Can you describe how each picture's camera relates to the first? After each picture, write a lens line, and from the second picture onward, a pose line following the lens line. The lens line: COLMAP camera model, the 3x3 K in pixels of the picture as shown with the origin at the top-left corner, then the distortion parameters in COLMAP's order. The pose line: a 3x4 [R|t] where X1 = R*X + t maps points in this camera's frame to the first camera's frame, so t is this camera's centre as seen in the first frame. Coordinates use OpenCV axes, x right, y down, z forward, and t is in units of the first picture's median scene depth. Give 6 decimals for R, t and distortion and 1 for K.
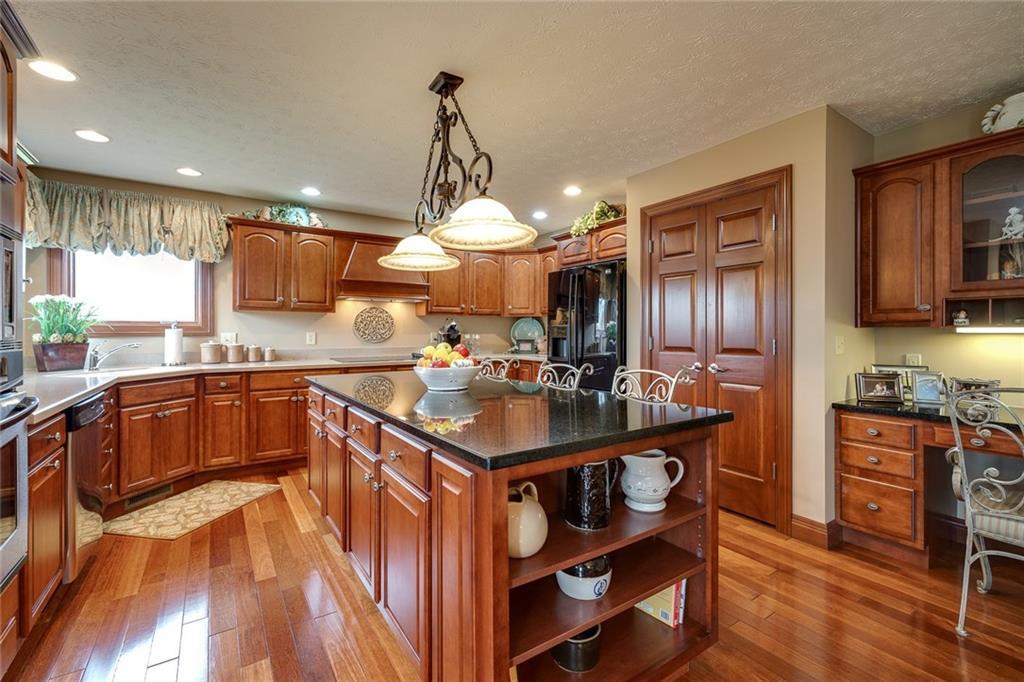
lens RADIAL K [[444.7, 0, 512.0], [0, 444.7, 341.0], [0, 0, 1]] dist [-0.000444, -0.000016]
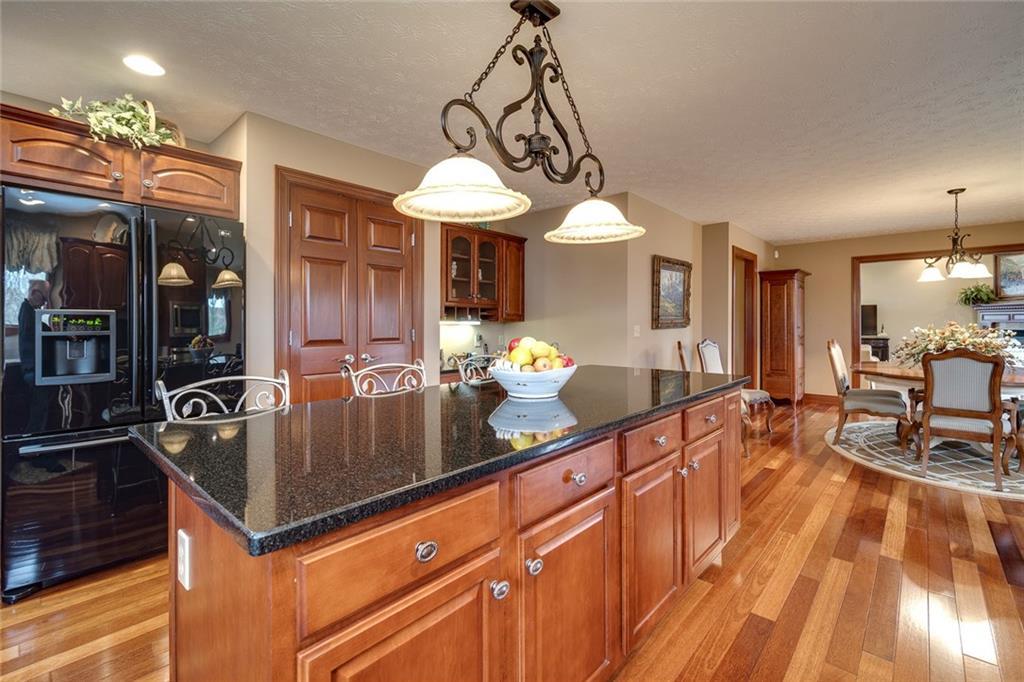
lens RADIAL K [[450.6, 0, 511.1], [0, 450.6, 324.3], [0, 0, 1]] dist [-0.000712, -0.000096]
pose [[-0.239064, -0.001747, 0.971002, -0.655045], [0.016166, 0.999853, 0.005779, -0.018762], [-0.970869, 0.017079, -0.239000, 0.897462]]
